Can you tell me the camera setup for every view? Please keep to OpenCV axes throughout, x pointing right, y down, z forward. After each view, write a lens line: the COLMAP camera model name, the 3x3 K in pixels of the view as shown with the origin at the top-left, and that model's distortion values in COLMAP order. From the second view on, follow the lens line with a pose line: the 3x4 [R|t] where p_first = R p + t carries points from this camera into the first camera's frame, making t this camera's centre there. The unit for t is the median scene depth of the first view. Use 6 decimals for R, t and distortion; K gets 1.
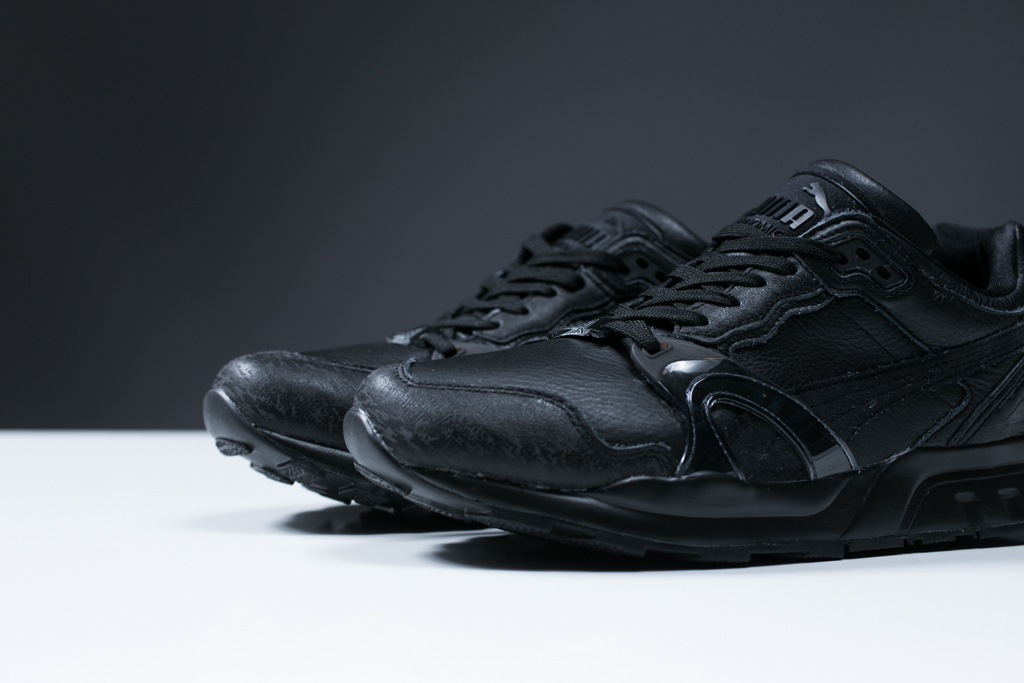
lens RADIAL K [[1521.4, 0, 512.0], [0, 1521.4, 341.5], [0, 0, 1]] dist [0.035701, 0.001702]
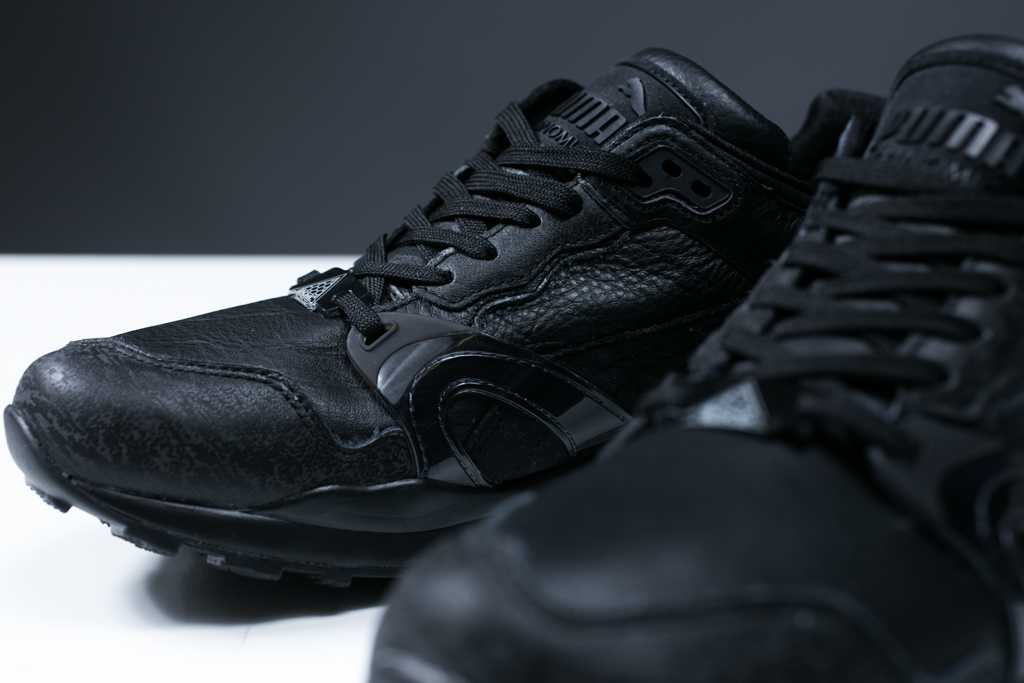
lens RADIAL K [[1521.4, 0, 512.0], [0, 1521.4, 341.5], [0, 0, 1]] dist [0.035701, 0.001702]
pose [[0.998982, -0.014889, -0.042582, 0.044858], [0.024522, 0.971548, 0.235568, -0.136548], [0.037863, -0.236373, 0.970925, 0.352722]]
